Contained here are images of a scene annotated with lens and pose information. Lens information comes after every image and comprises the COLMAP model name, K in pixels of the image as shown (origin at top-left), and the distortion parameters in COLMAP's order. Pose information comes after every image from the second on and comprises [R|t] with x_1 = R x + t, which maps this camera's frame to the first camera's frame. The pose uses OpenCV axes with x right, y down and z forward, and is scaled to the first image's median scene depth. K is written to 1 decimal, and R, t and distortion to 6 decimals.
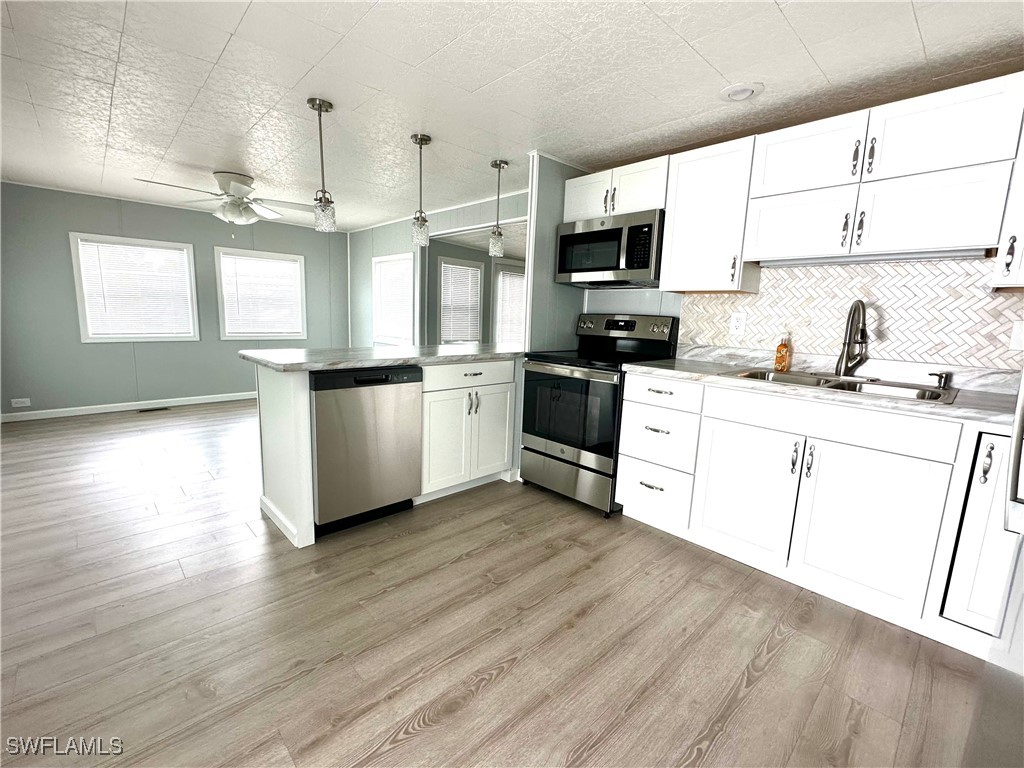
lens RADIAL K [[450.4, 0, 512.0], [0, 450.4, 384.0], [0, 0, 1]] dist [-0.000797, 0.000310]
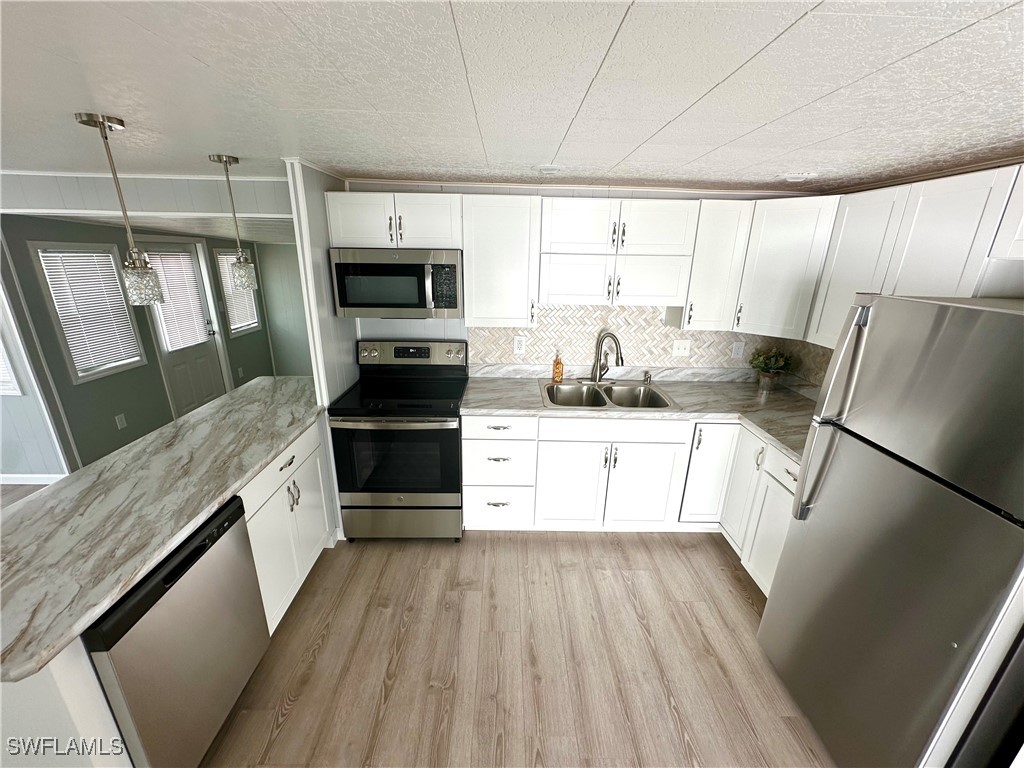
lens RADIAL K [[408.8, 0, 512.0], [0, 408.8, 384.0], [0, 0, 1]] dist [-0.001651, 0.000201]
pose [[0.678395, -0.248811, 0.691284, -0.304768], [0.121745, 0.965972, 0.228203, -0.295239], [-0.724540, -0.070651, 0.685602, 0.265981]]
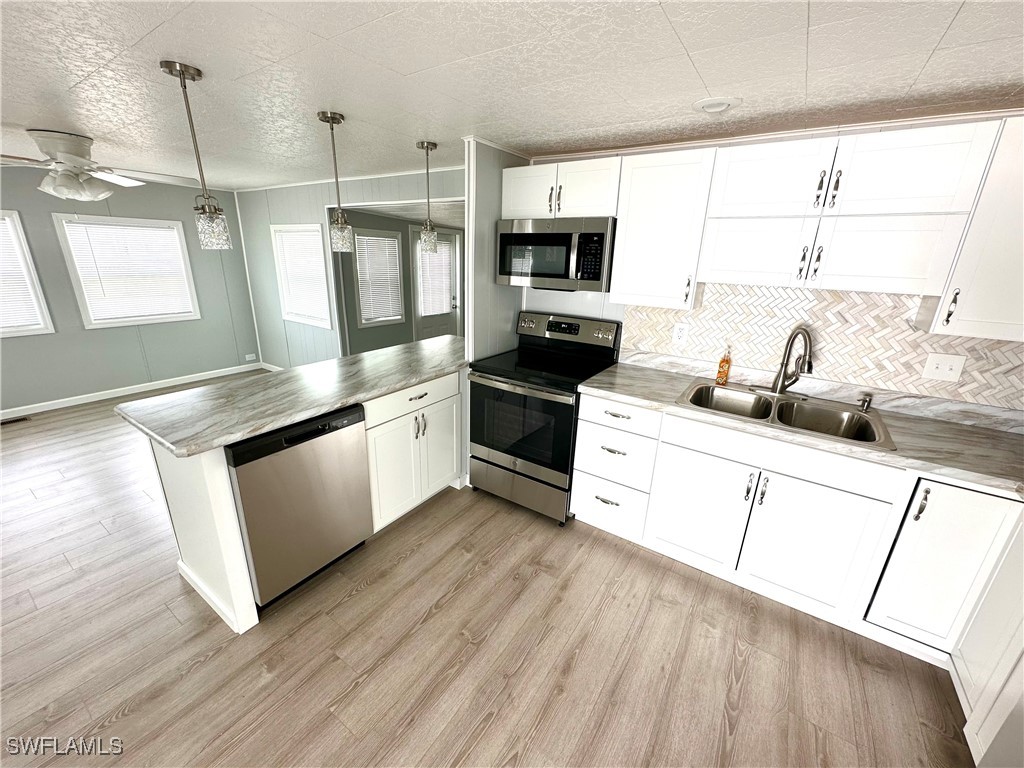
lens RADIAL K [[408.8, 0, 512.0], [0, 408.8, 384.0], [0, 0, 1]] dist [-0.001651, 0.000201]
pose [[0.975822, -0.072000, 0.206369, -0.076885], [0.038235, 0.985858, 0.163161, -0.194346], [-0.215198, -0.151325, 0.964775, 0.170939]]
